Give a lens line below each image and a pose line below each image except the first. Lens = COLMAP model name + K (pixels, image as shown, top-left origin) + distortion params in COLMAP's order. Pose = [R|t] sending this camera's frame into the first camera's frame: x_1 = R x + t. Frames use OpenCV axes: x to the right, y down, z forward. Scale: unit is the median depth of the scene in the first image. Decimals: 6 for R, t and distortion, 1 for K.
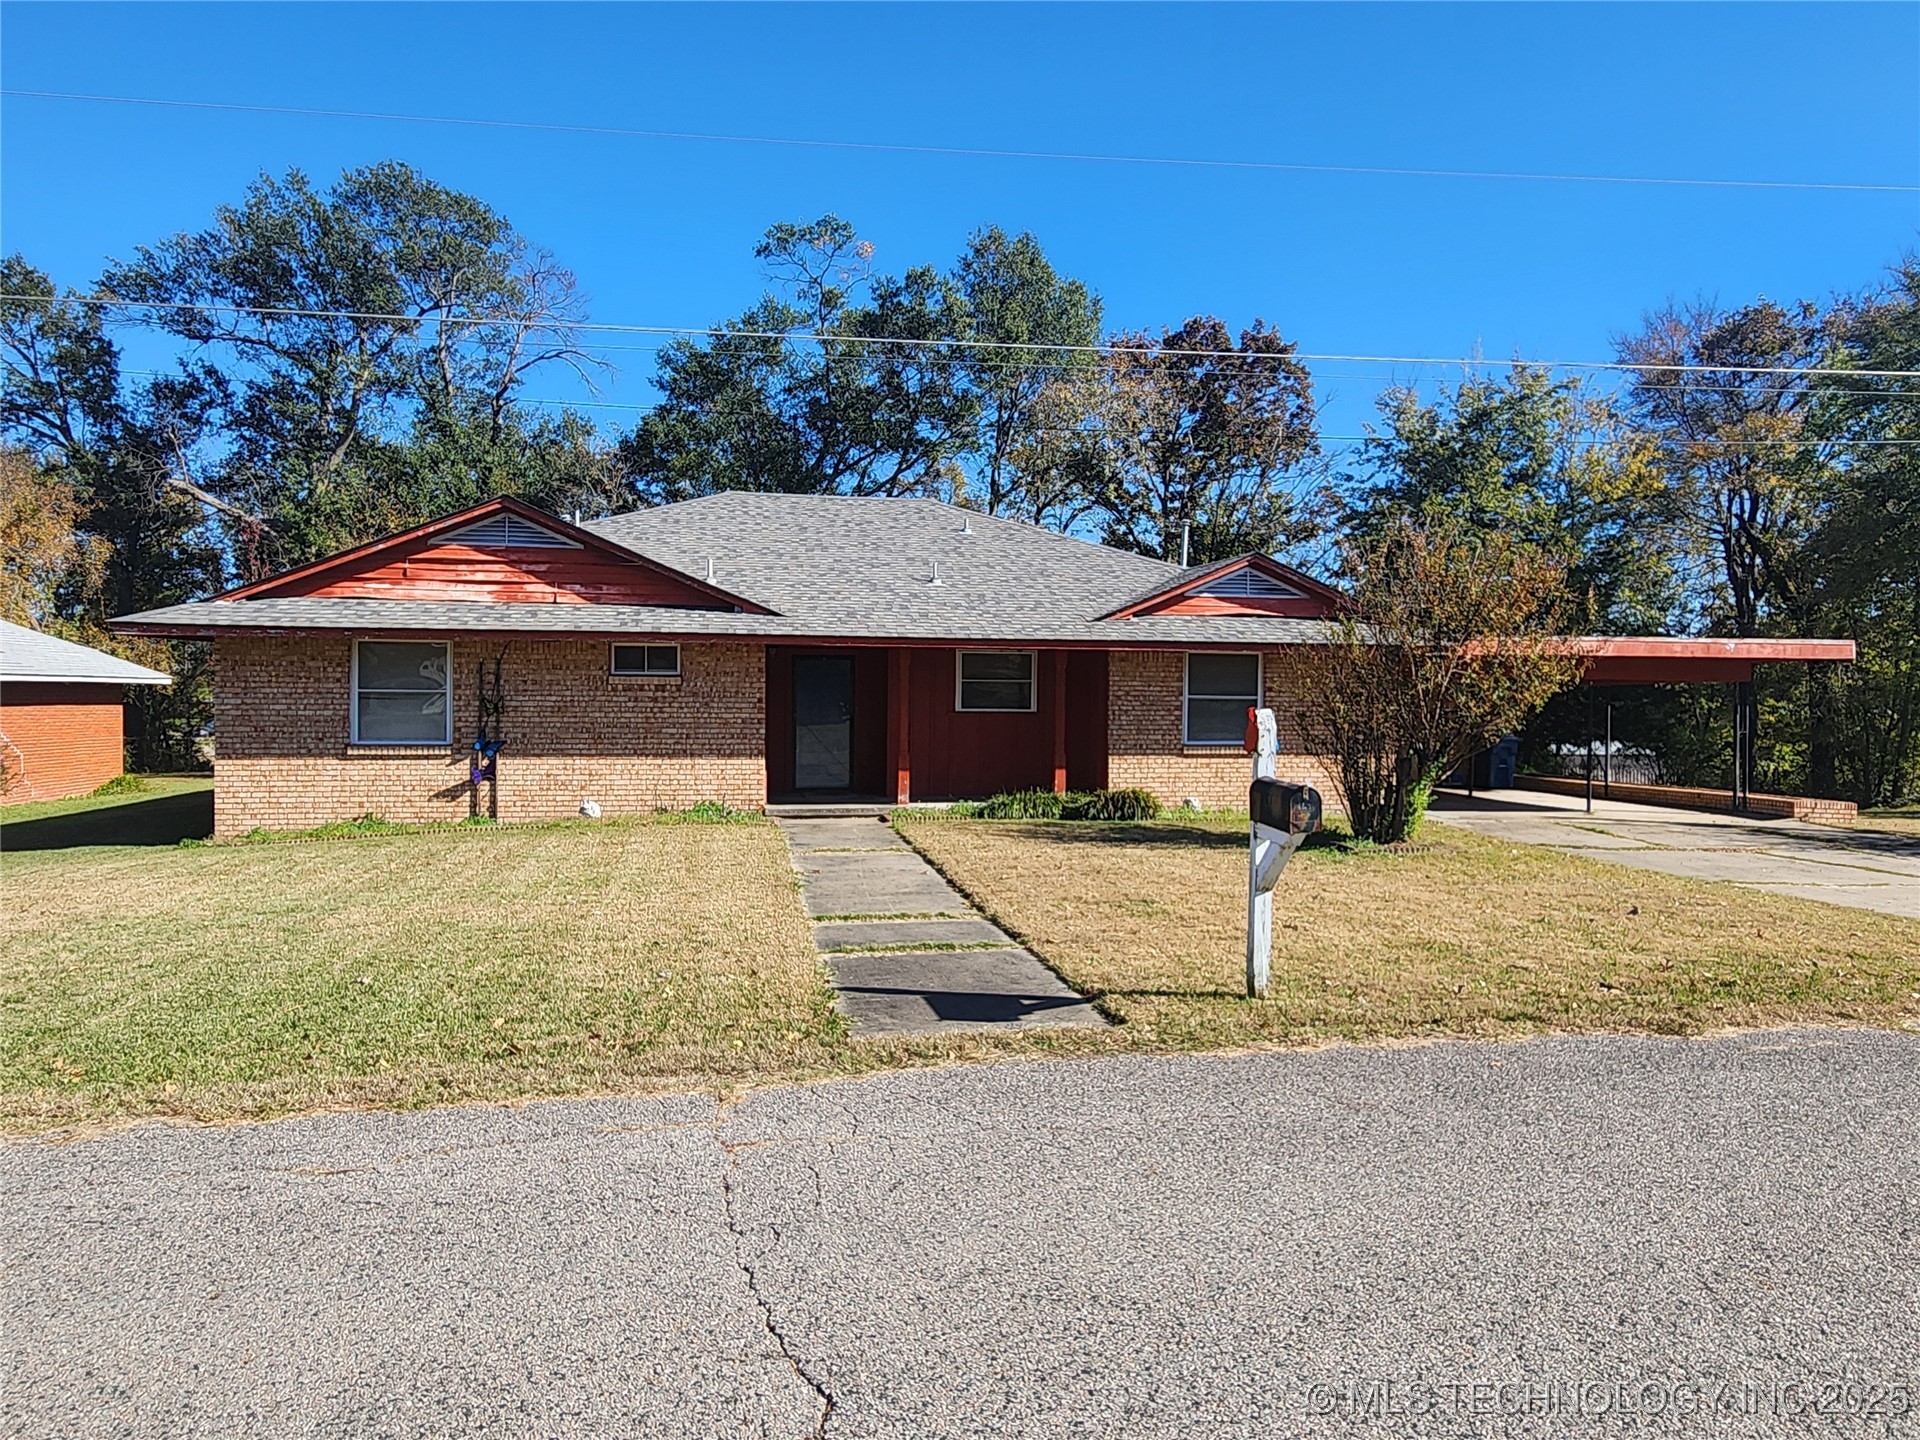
lens RADIAL K [[768.0, 0, 962.8], [0, 768.0, 691.2], [0, 0, 1]] dist [0.000589, -0.000251]
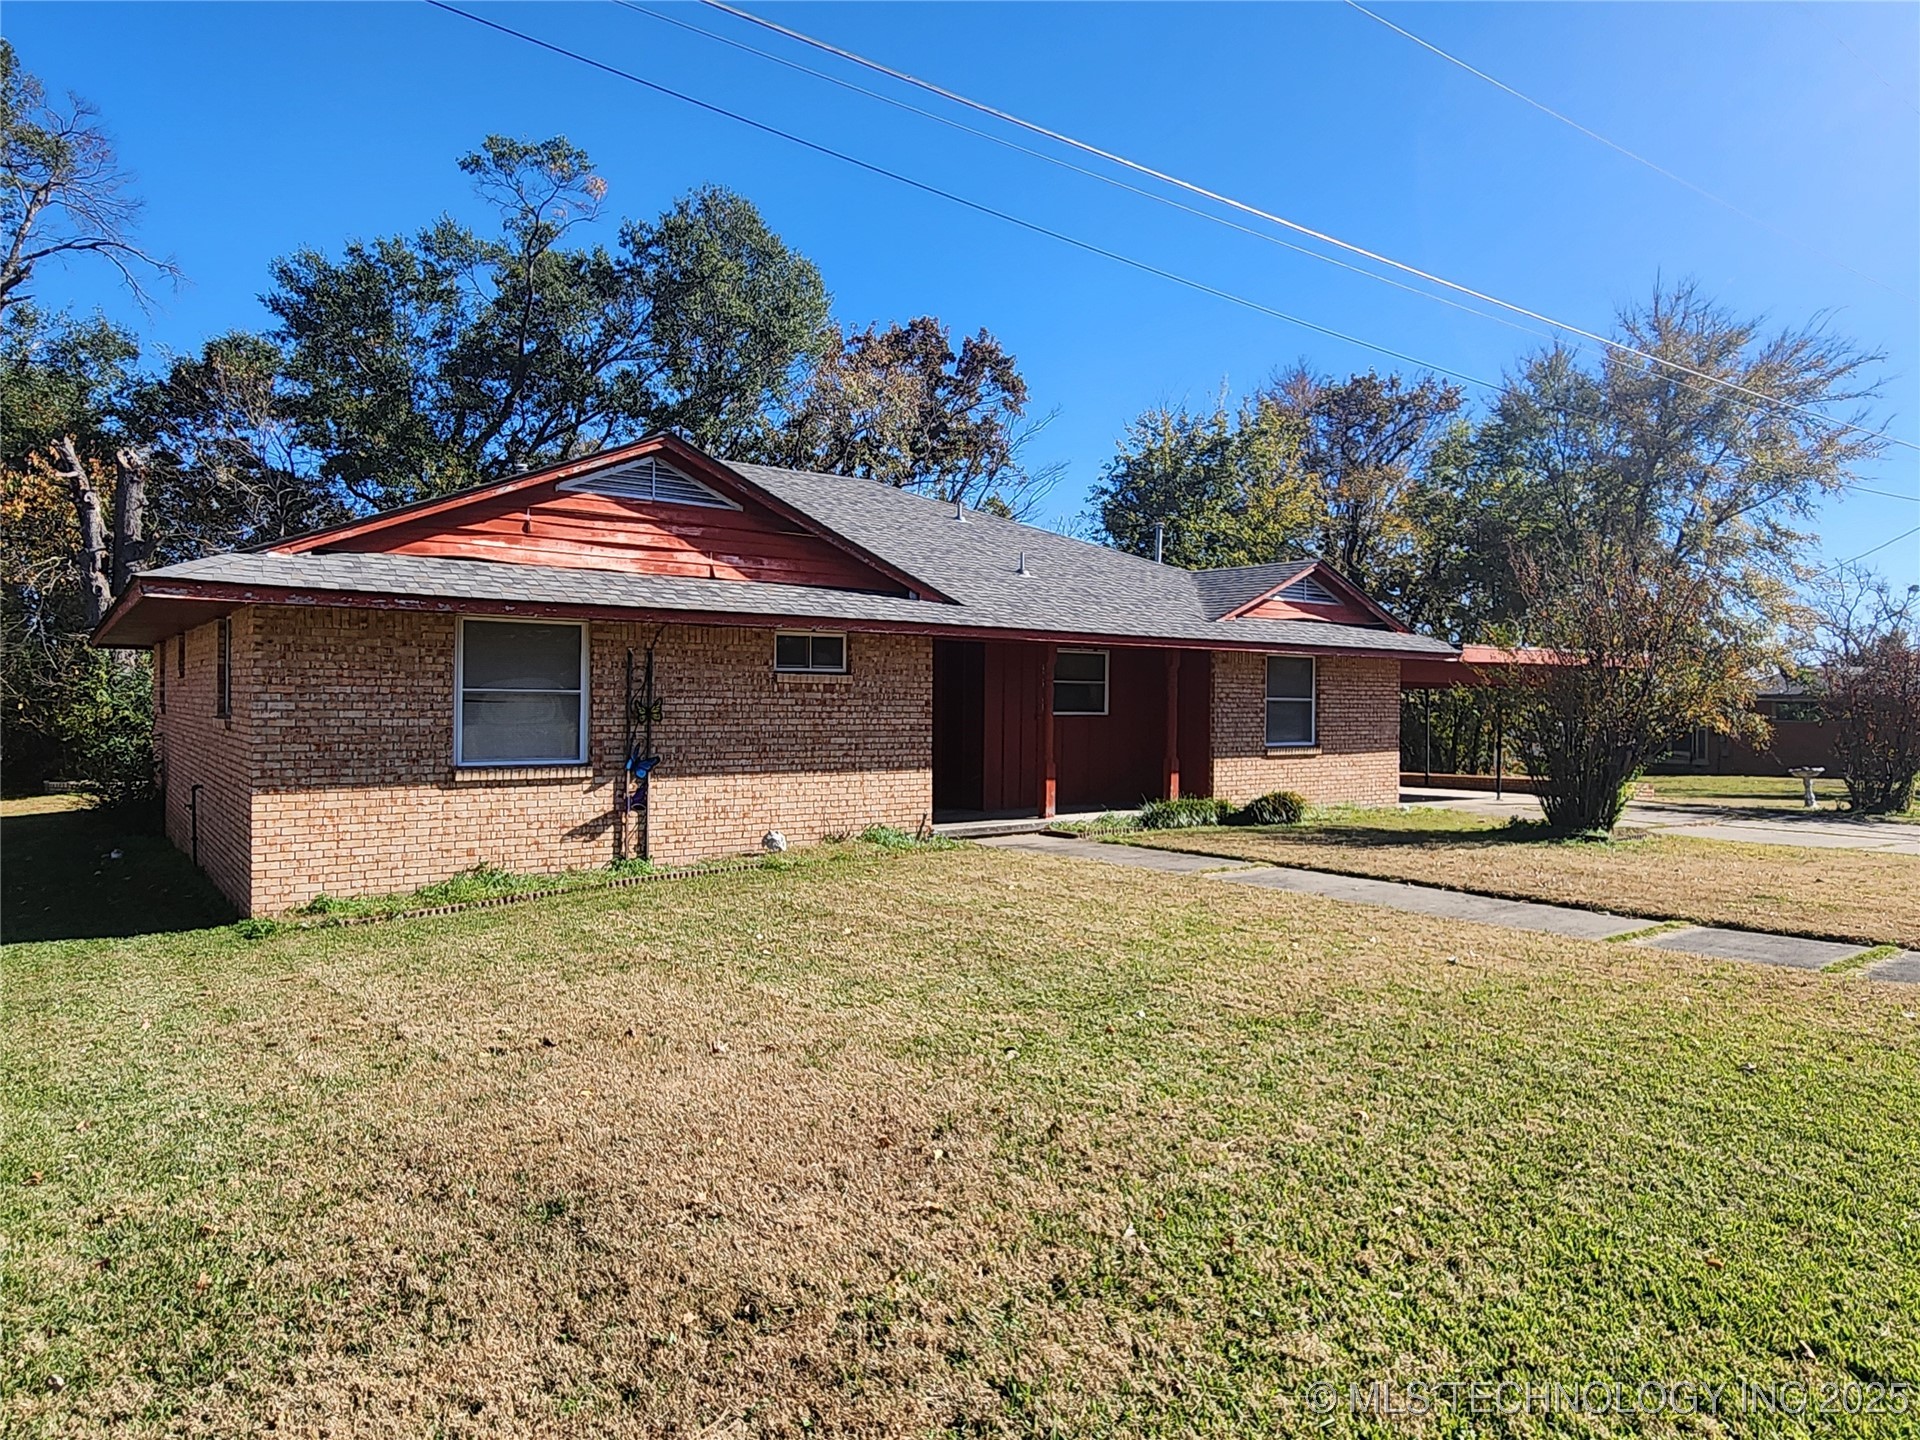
lens RADIAL K [[802.4, 0, 959.7], [0, 802.4, 690.2], [0, 0, 1]] dist [0.001610, -0.000438]
pose [[0.952836, 0.003904, 0.303460, -0.551396], [-0.003389, 0.999992, -0.002223, -0.000550], [-0.303466, 0.001090, 0.952842, 0.153823]]
